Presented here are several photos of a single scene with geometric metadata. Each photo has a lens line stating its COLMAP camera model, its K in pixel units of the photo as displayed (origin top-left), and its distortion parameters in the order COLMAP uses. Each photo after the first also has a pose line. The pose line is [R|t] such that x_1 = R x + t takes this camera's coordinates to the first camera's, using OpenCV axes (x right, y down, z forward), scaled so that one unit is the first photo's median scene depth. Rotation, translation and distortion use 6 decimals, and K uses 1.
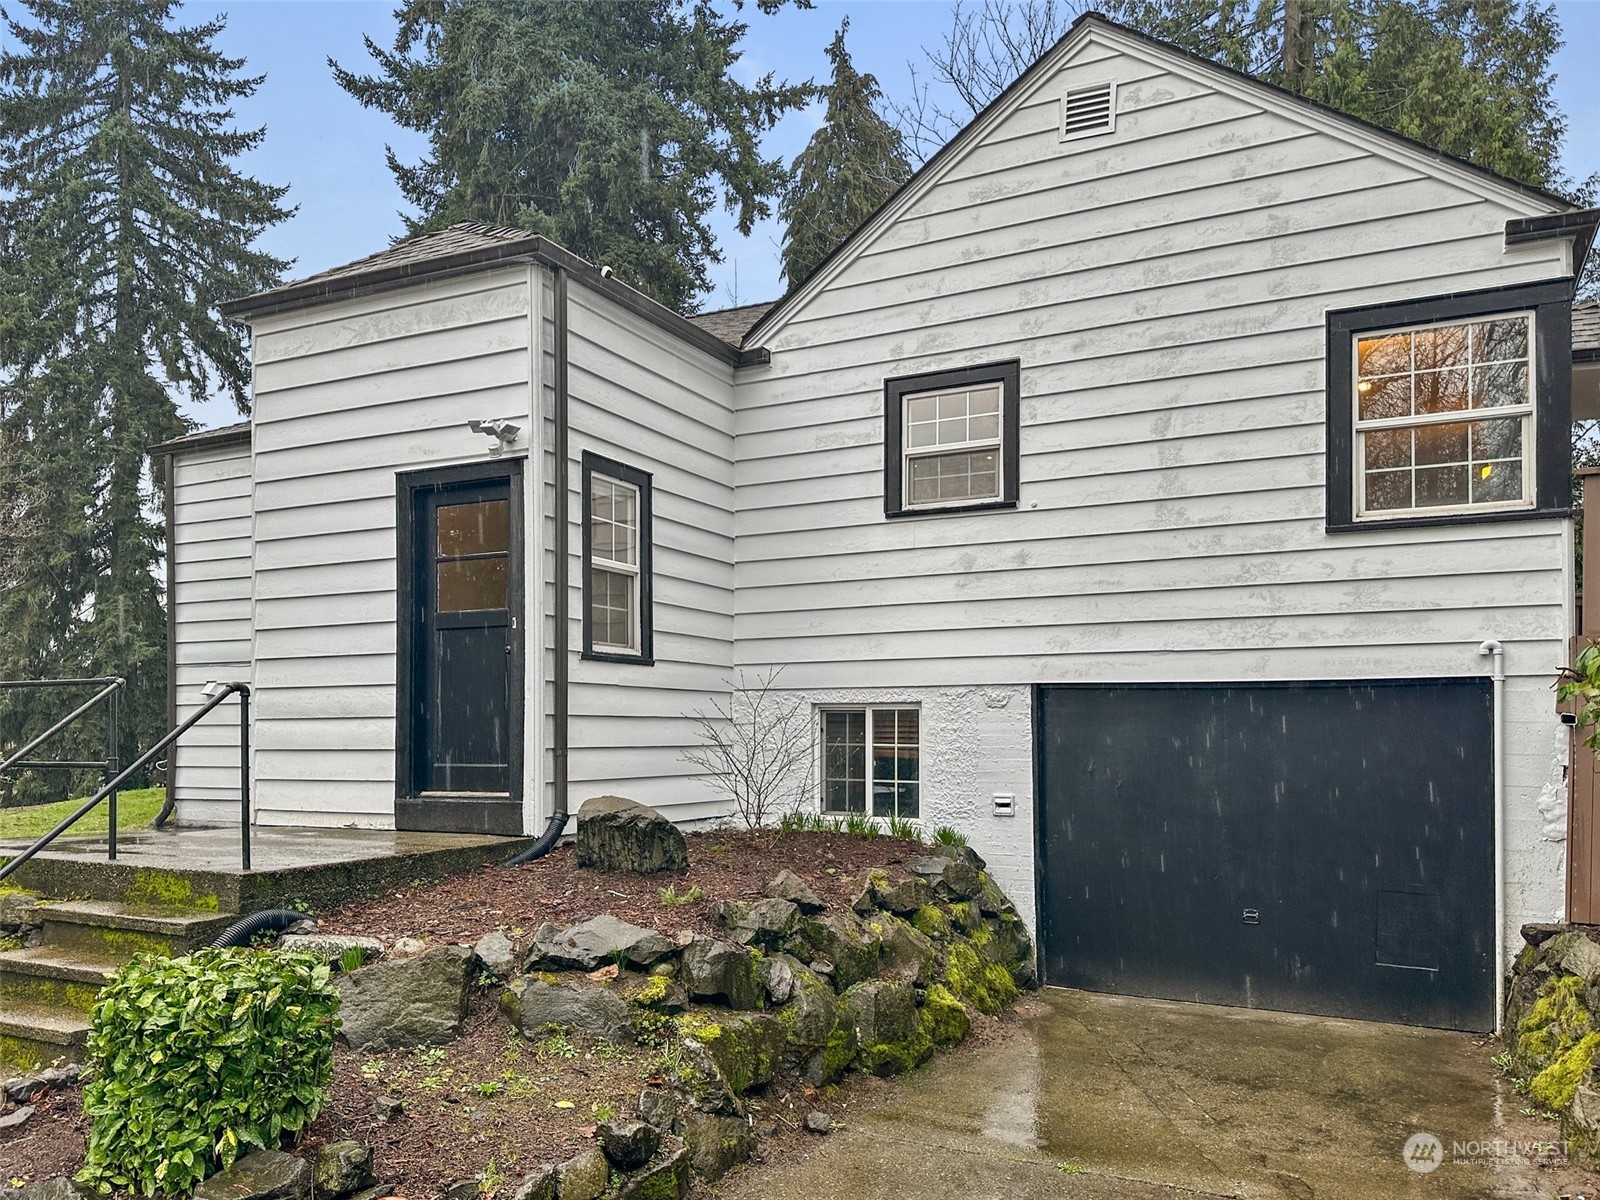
lens RADIAL K [[1180.8, 0, 800.1], [0, 1180.8, 651.5], [0, 0, 1]] dist [0.031062, -0.004489]
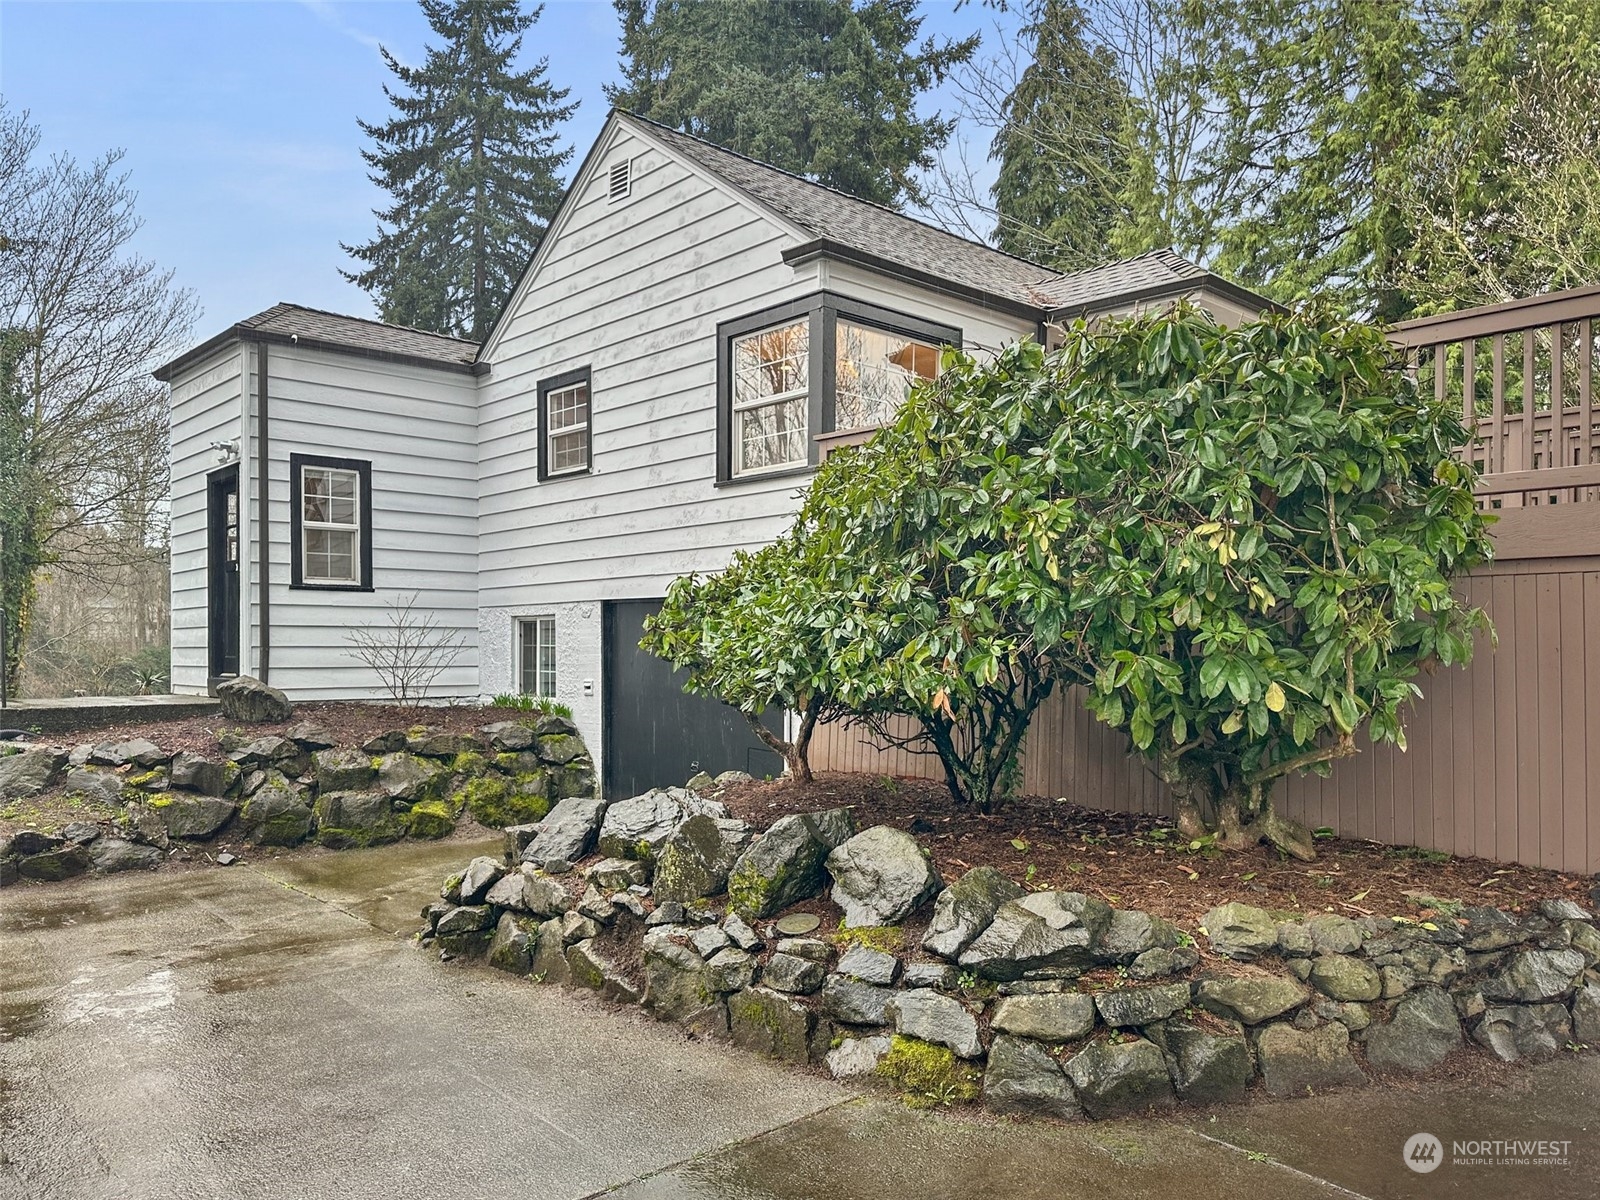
lens RADIAL K [[1171.1, 0, 922.6], [0, 1171.1, 606.8], [0, 0, 1]] dist [0.062374, -0.109429]
pose [[0.953078, -0.013324, -0.302432, 0.966888], [0.023477, 0.999275, 0.029962, 0.002769], [0.301814, -0.035656, 0.952700, -0.200679]]
